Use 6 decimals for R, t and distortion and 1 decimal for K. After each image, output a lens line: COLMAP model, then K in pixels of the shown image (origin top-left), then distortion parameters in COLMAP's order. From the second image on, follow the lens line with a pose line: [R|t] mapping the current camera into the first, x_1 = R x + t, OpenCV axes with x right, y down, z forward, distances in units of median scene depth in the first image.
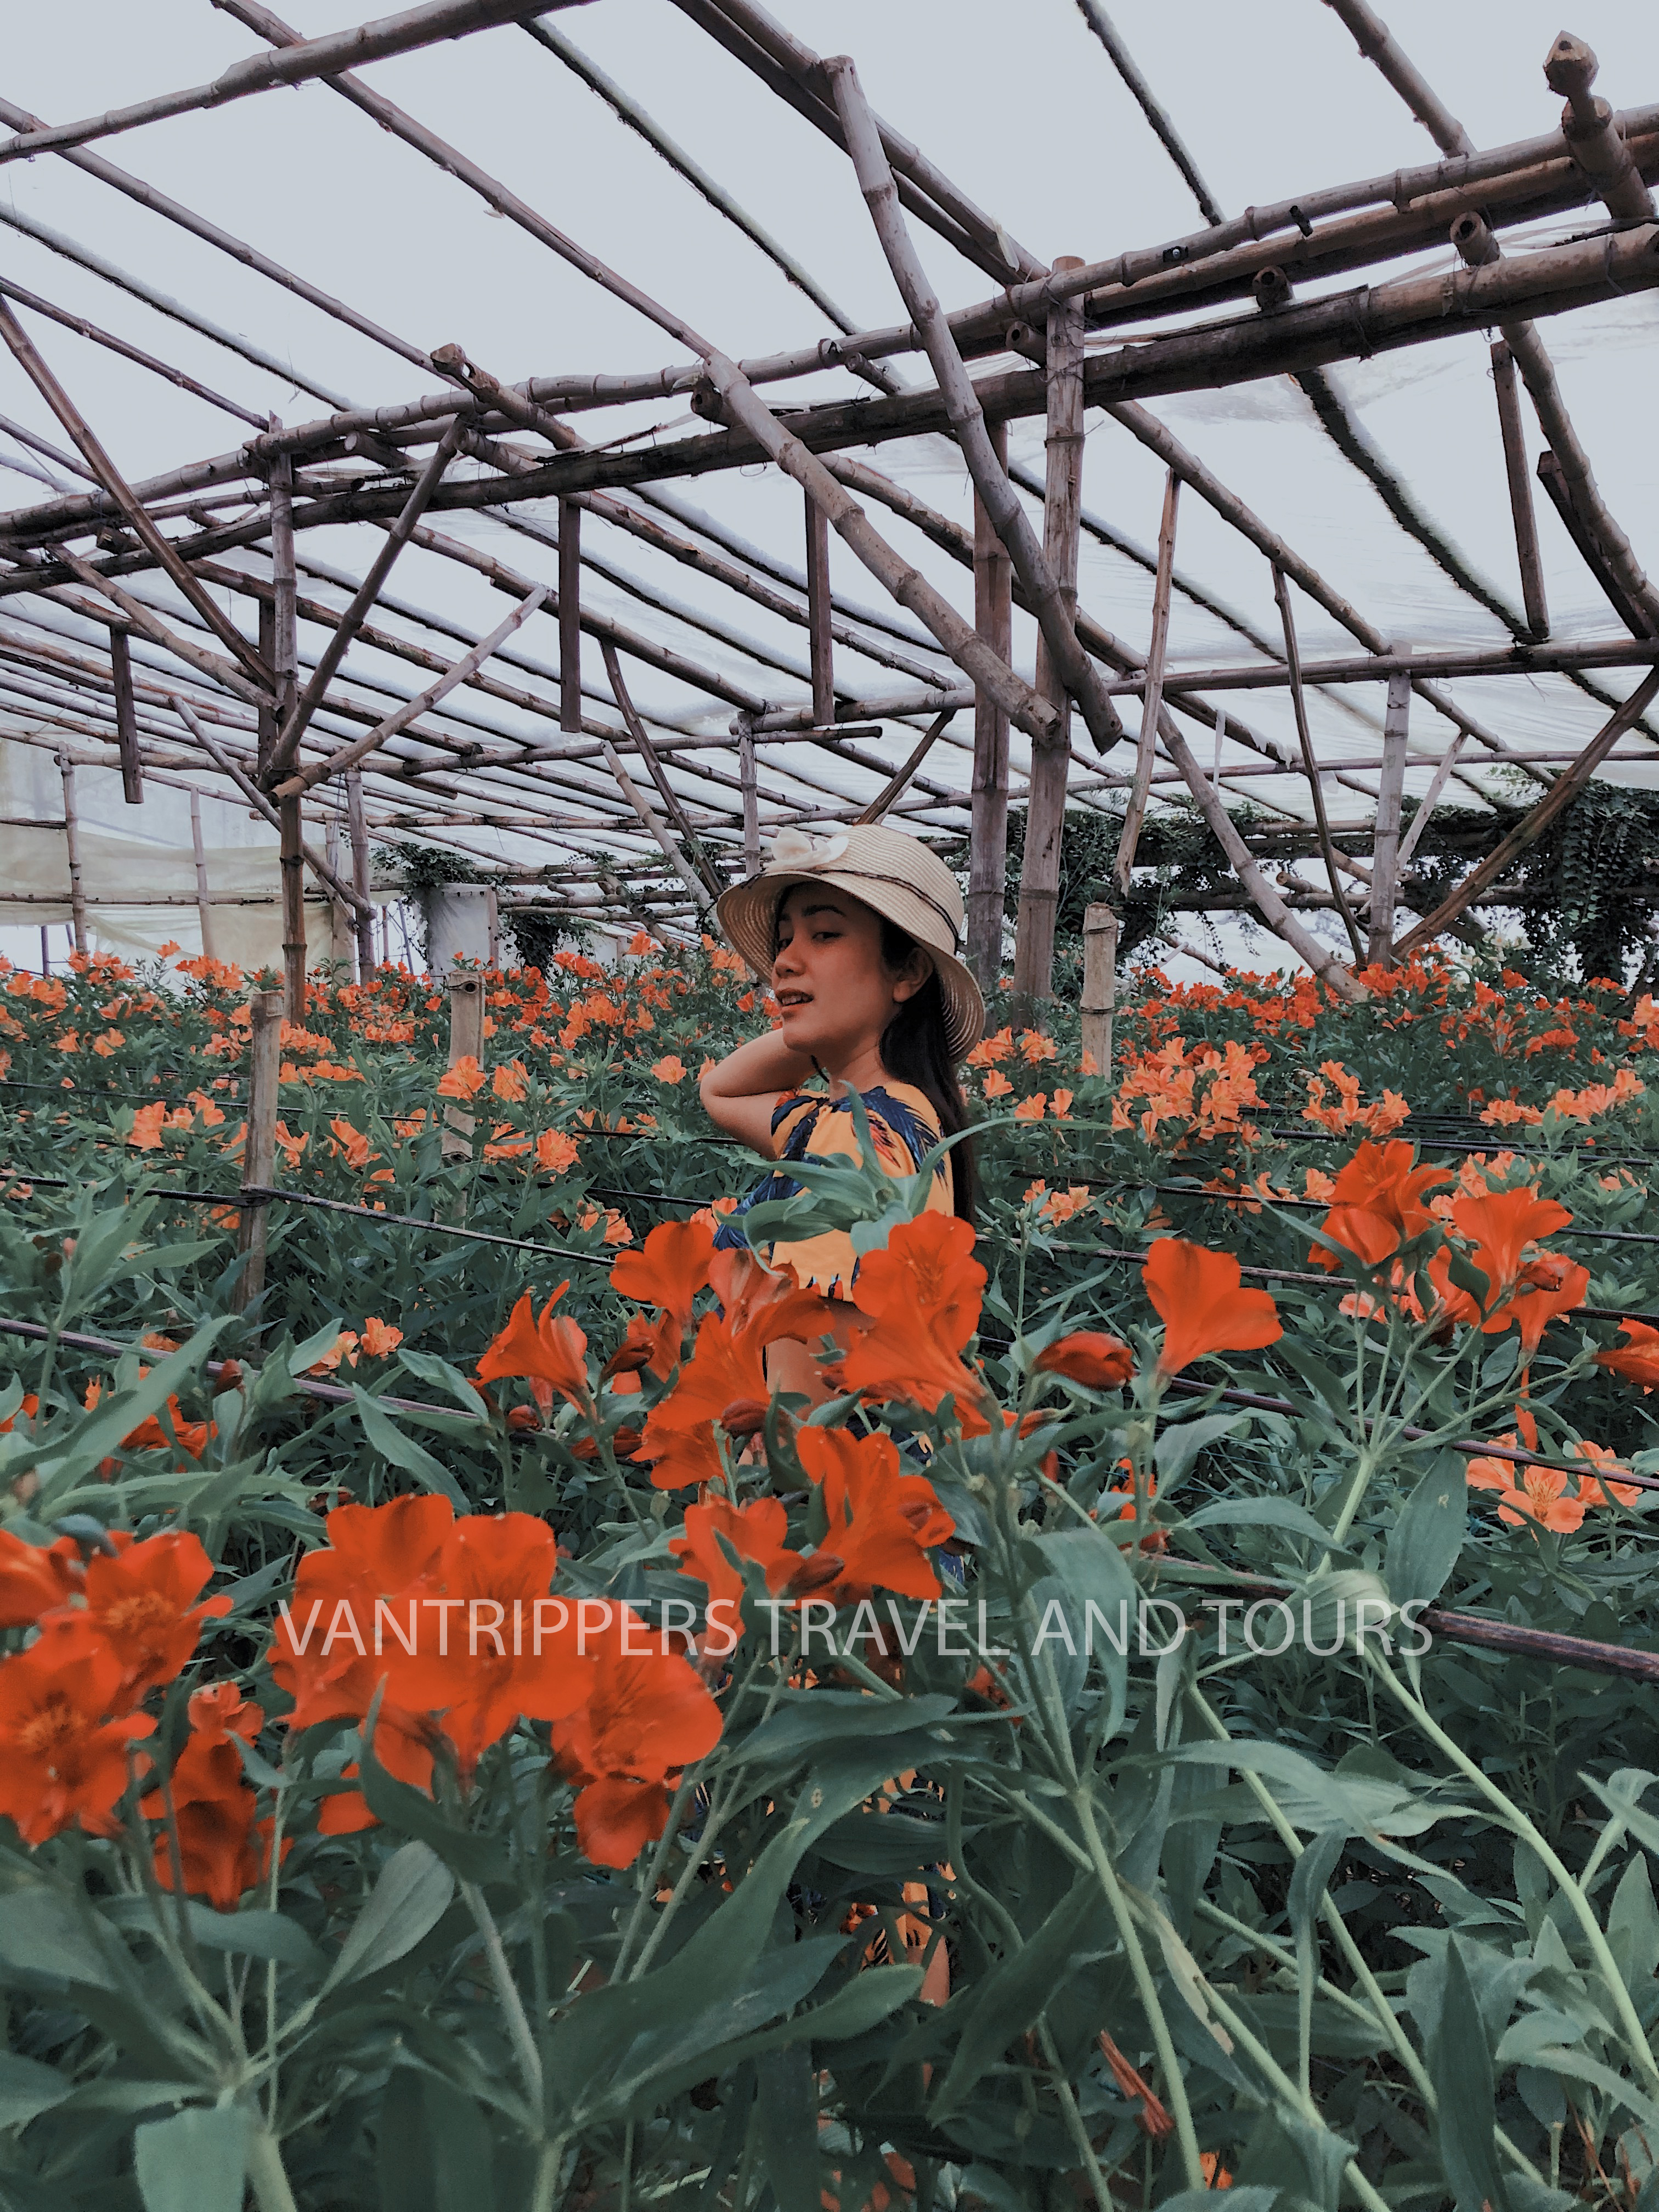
lens RADIAL K [[1830.9, 0, 829.5], [0, 1830.9, 1106.0], [0, 0, 1]] dist [0.096347, -0.186642]
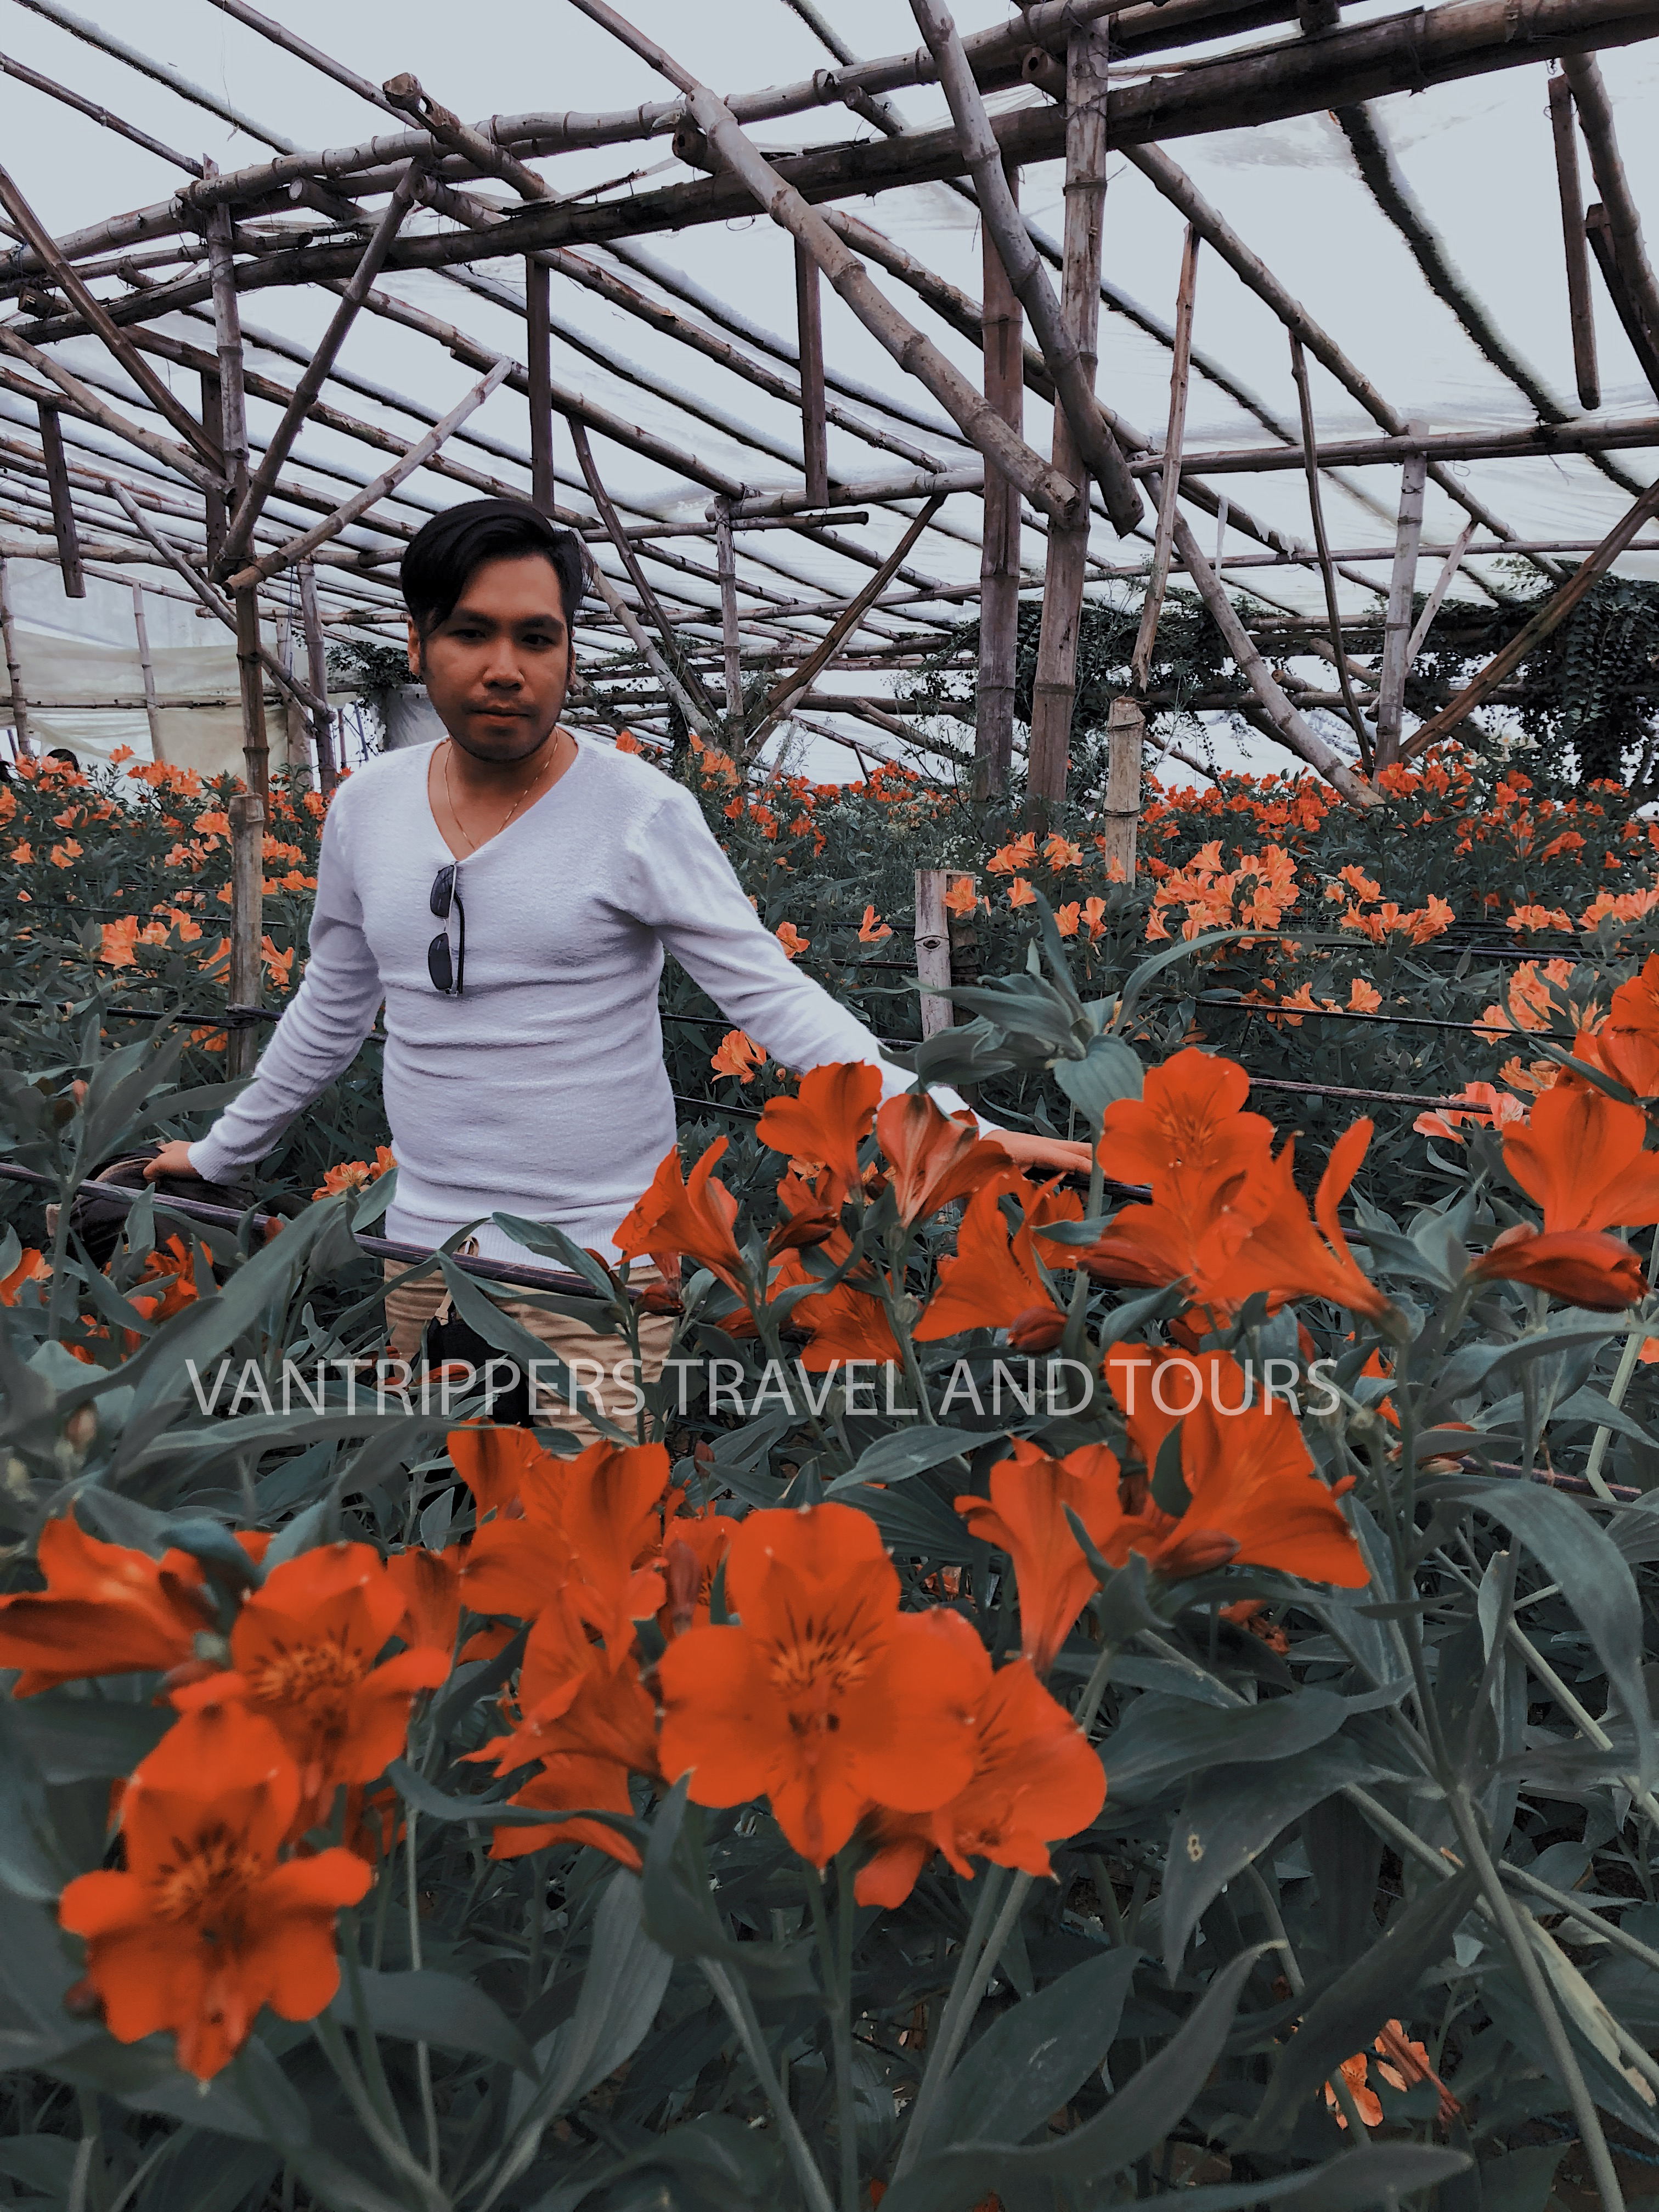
lens RADIAL K [[1802.8, 0, 829.5], [0, 1802.8, 1106.0], [0, 0, 1]] dist [-0.012233, 0.080952]
pose [[0.999390, -0.009925, 0.033496, -0.027950], [0.006346, 0.994418, 0.105318, -0.000273], [-0.034355, -0.105042, 0.993874, 0.049278]]
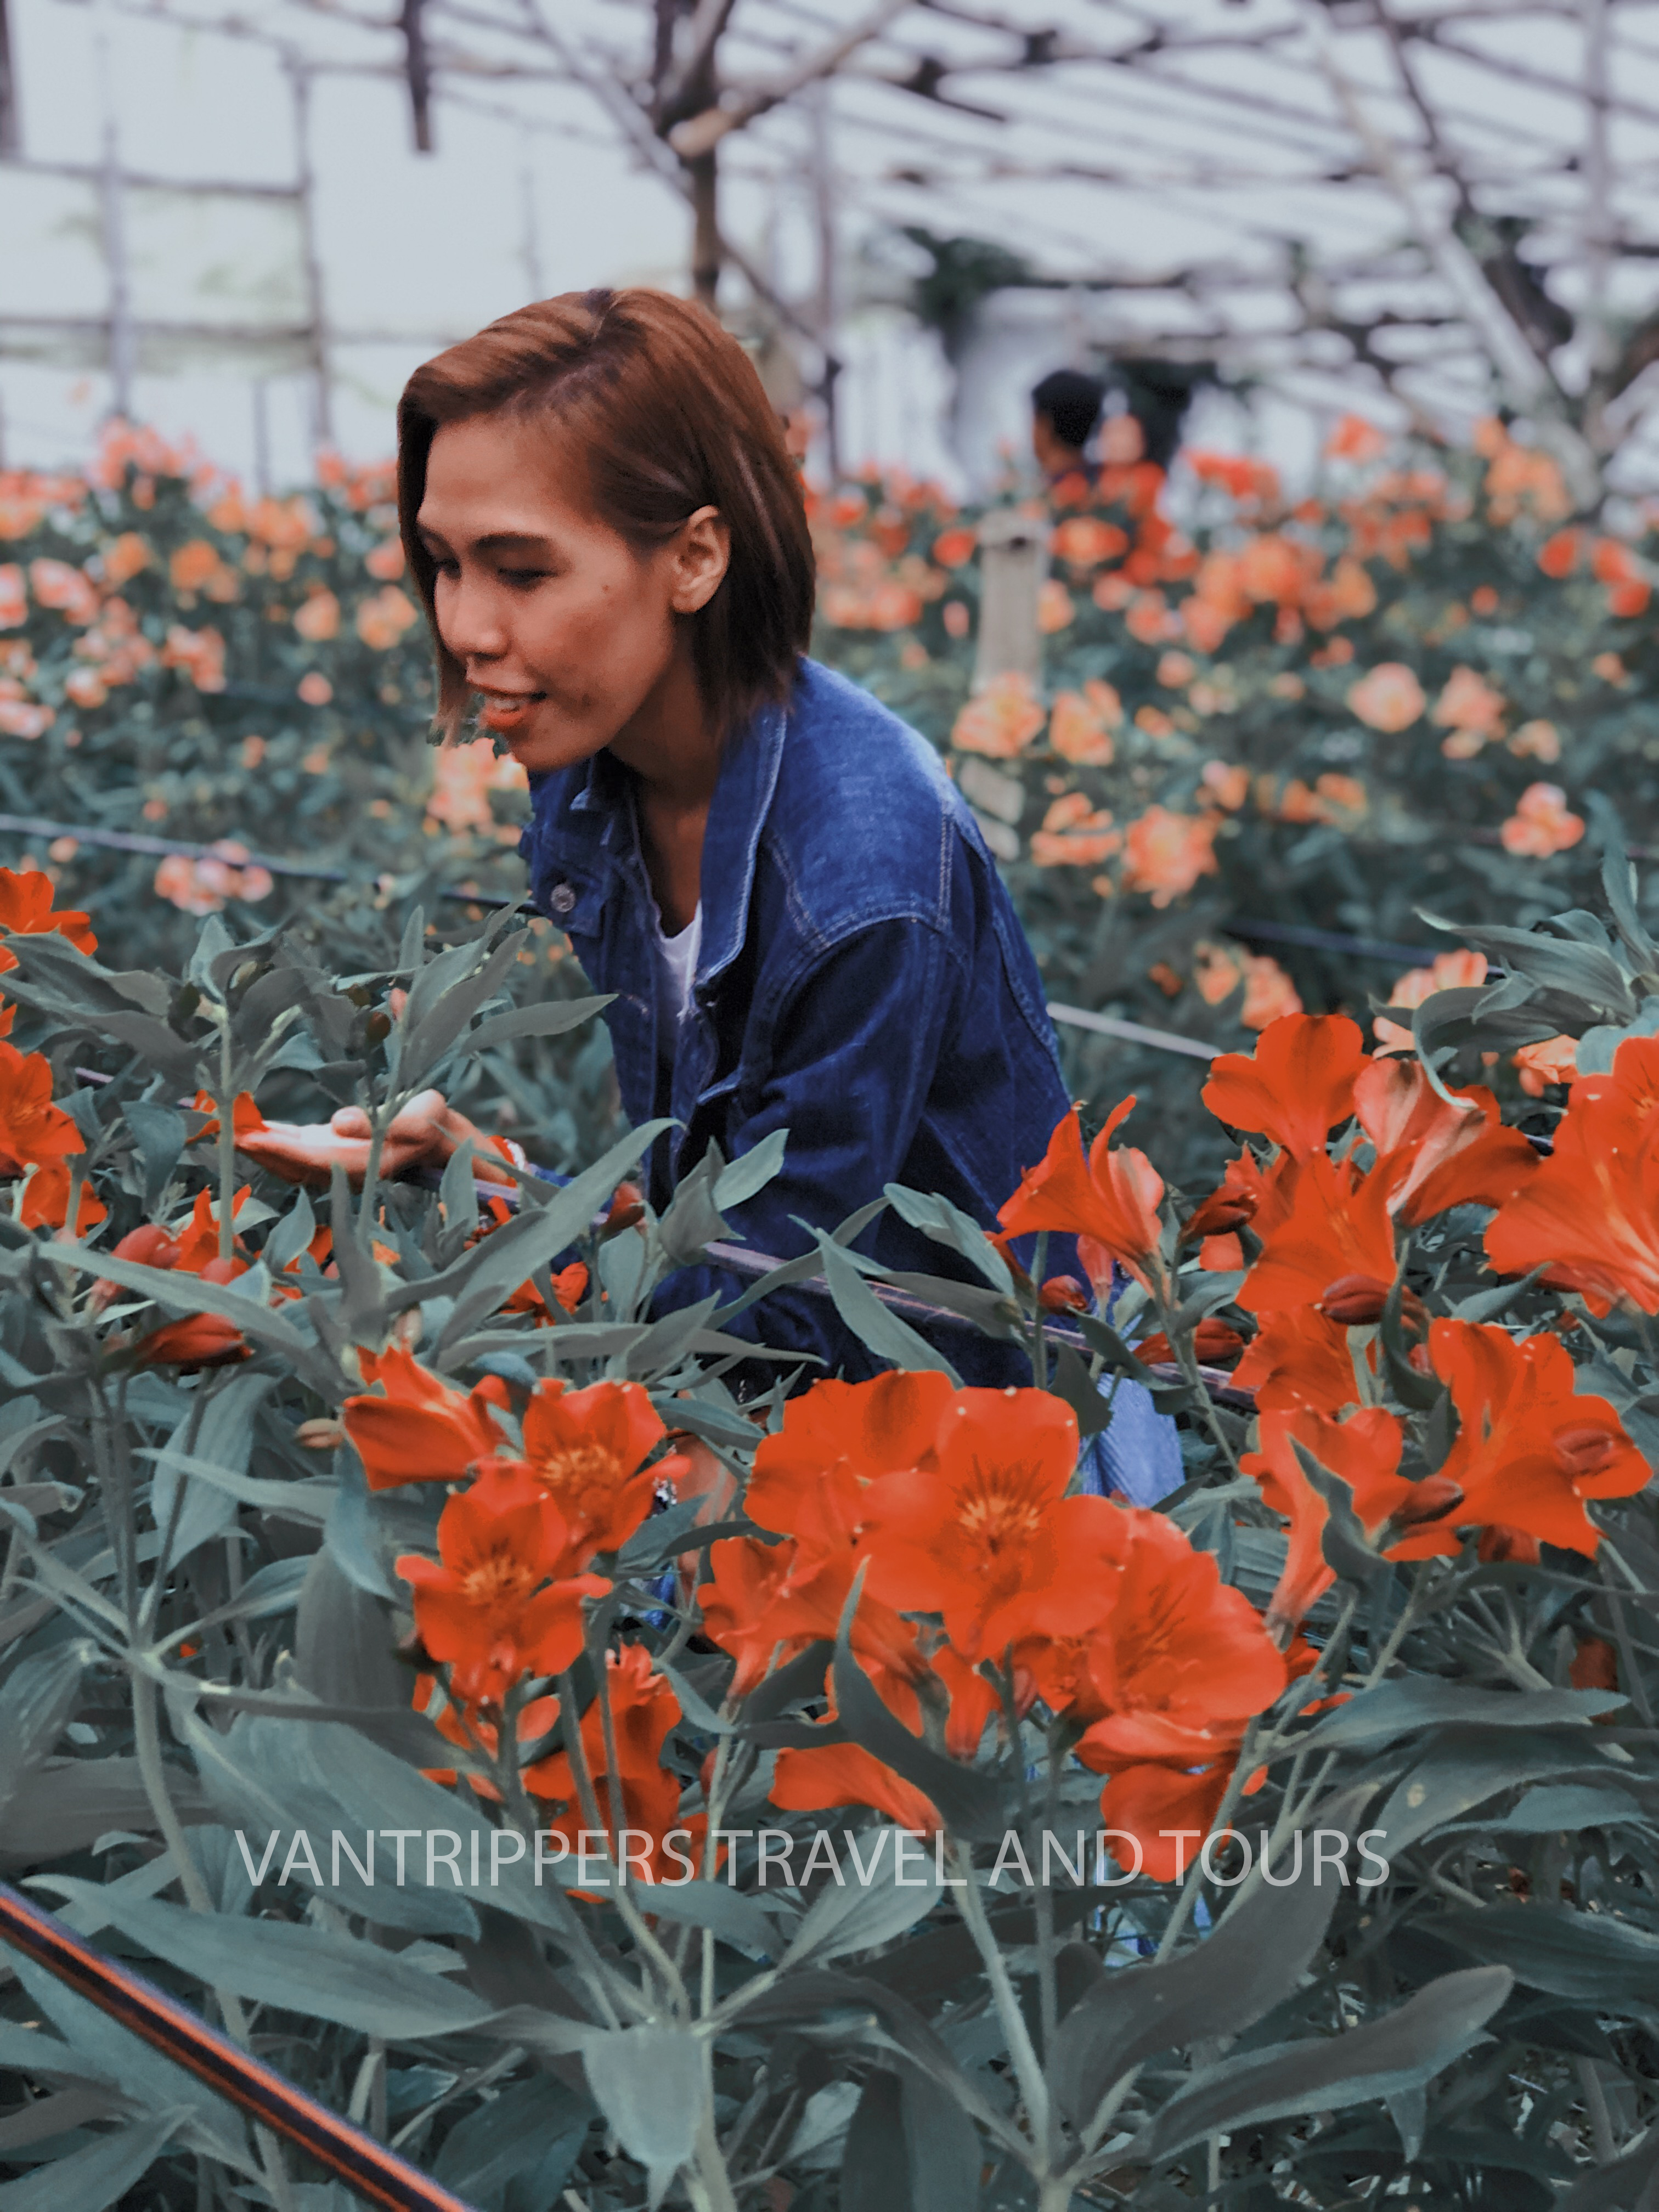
lens RADIAL K [[3836.0, 0, 829.5], [0, 3836.0, 1106.0], [0, 0, 1]] dist [0.134398, 0.021780]
pose [[0.970103, 0.049245, -0.237646, 0.019354], [-0.025136, 0.994319, 0.103435, -0.009908], [0.241389, -0.094369, 0.965829, -0.087921]]
